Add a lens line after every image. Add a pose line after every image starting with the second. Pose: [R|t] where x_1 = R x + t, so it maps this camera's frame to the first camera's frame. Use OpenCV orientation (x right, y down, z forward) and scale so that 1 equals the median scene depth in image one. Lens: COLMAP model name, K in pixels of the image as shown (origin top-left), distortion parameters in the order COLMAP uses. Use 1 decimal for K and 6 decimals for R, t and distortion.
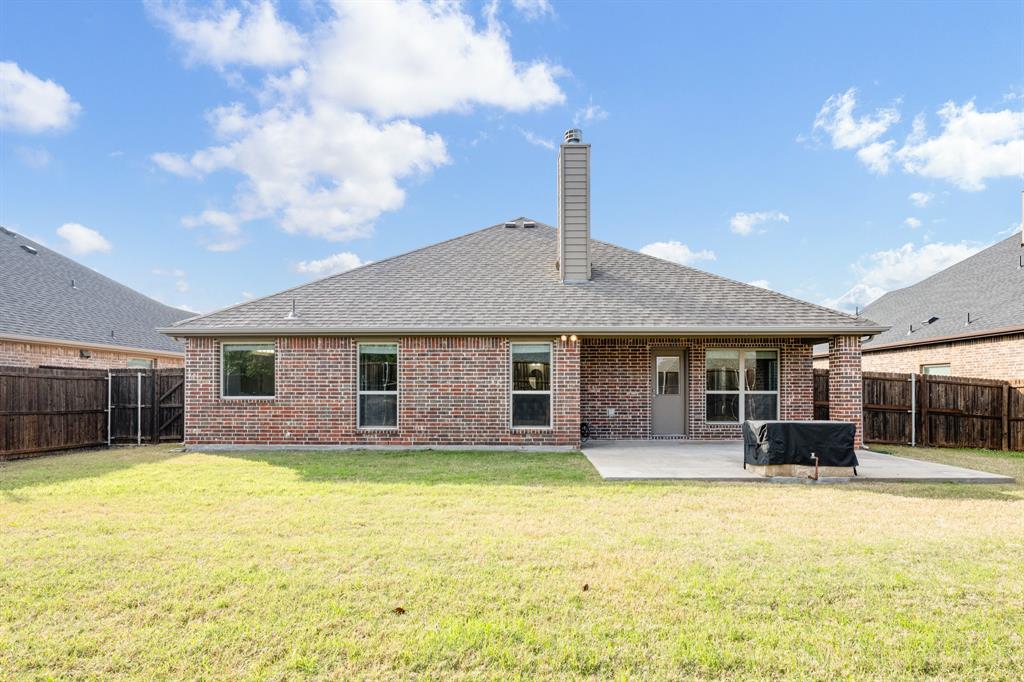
lens RADIAL K [[412.2, 0, 509.6], [0, 412.2, 354.2], [0, 0, 1]] dist [-0.000522, -0.000139]
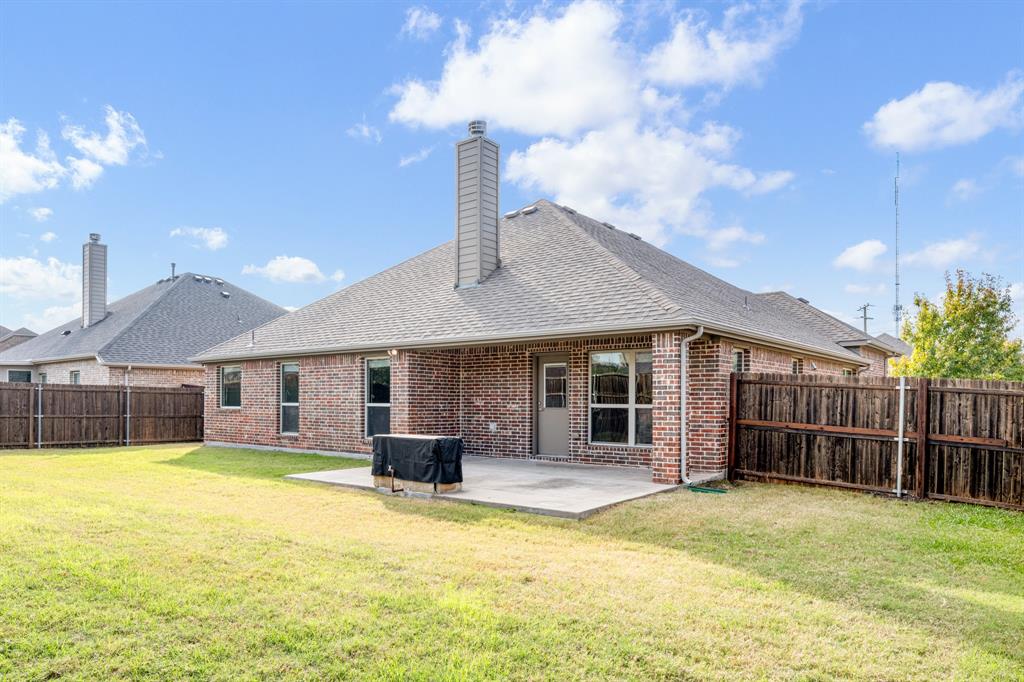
lens RADIAL K [[555.8, 0, 512.0], [0, 555.8, 341.0], [0, 0, 1]] dist [0.002422, 0.000540]
pose [[0.835813, -0.056694, -0.546080, 1.063401], [0.047778, 0.998391, -0.030525, -0.009911], [0.546932, -0.000577, 0.837177, -0.004052]]
